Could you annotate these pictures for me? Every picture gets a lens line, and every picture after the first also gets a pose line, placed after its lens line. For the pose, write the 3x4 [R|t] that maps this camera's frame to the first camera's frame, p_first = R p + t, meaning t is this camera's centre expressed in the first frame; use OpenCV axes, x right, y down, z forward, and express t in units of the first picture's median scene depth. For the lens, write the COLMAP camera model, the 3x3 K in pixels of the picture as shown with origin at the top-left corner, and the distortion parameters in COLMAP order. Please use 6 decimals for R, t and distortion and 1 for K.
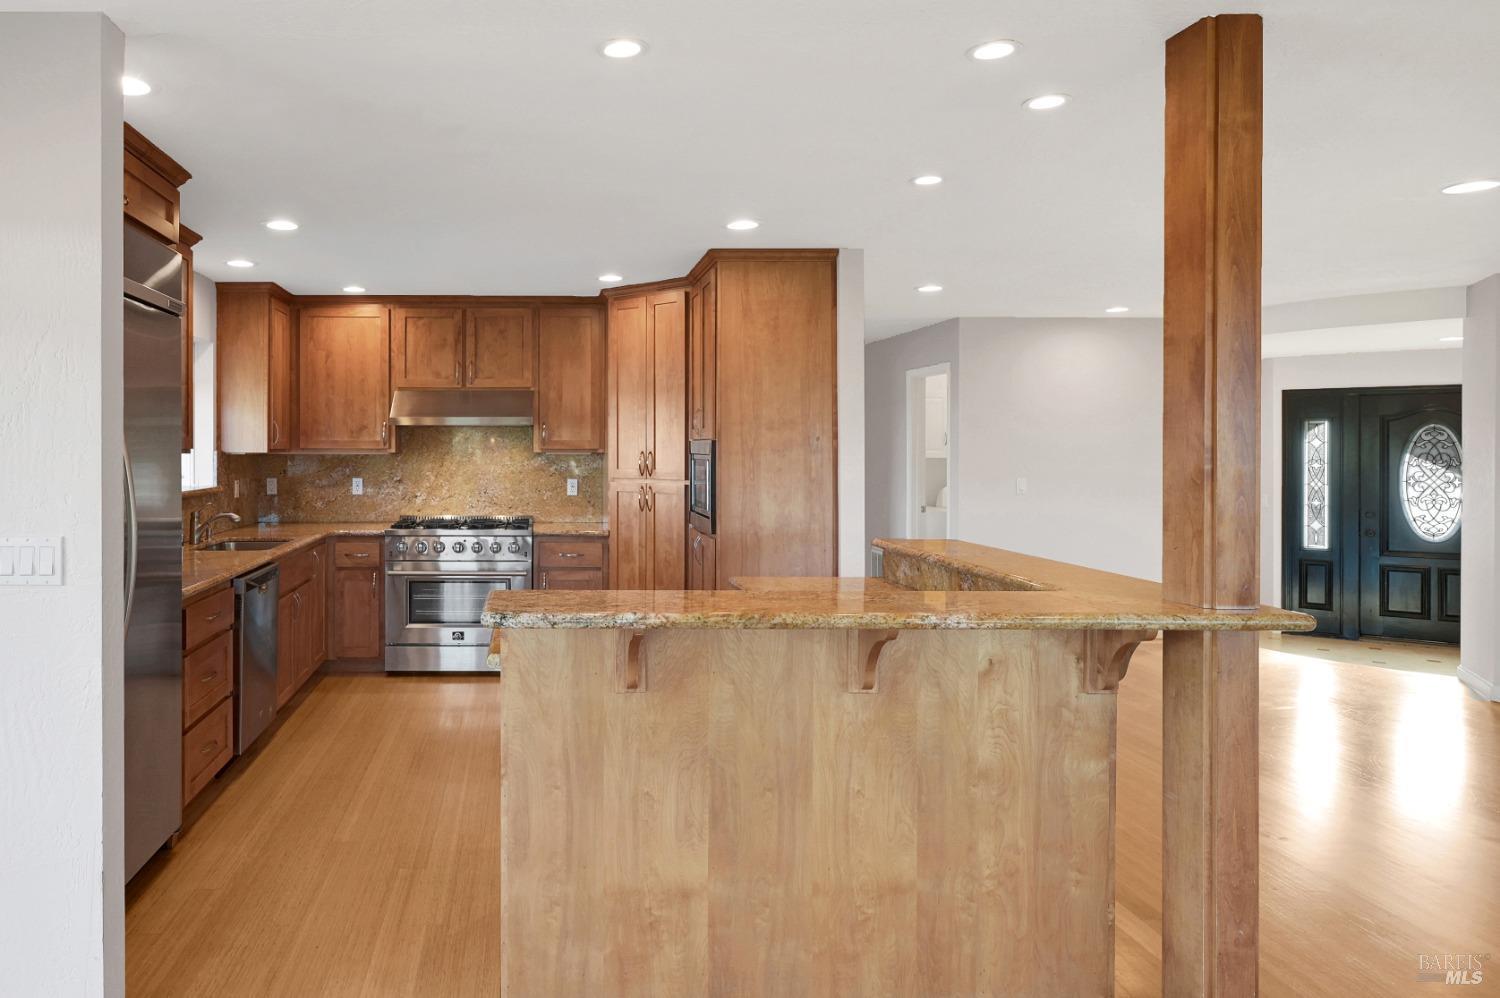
lens RADIAL K [[973.8, 0, 750.0], [0, 973.8, 499.0], [0, 0, 1]] dist [-0.001583, -0.000377]
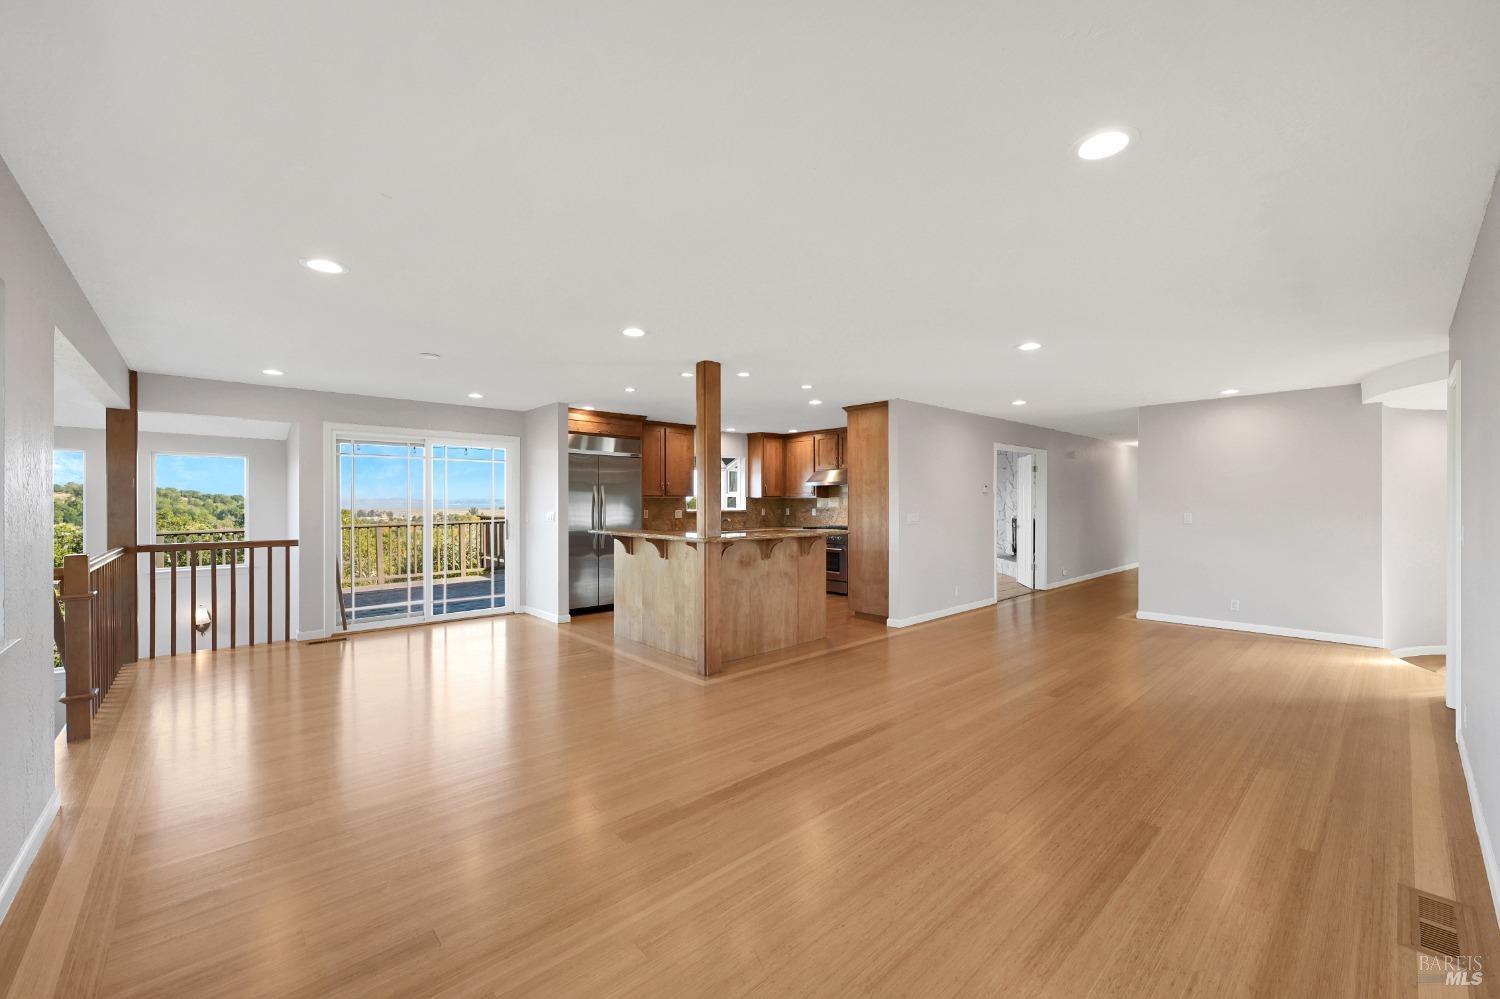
lens RADIAL K [[592.4, 0, 750.0], [0, 592.4, 499.5], [0, 0, 1]] dist [0.000188, 0.000016]
pose [[0.678883, -0.005127, -0.734228, 0.832780], [-0.029526, 0.998976, -0.034276, 0.016460], [0.733652, 0.044948, 0.678037, -0.112442]]
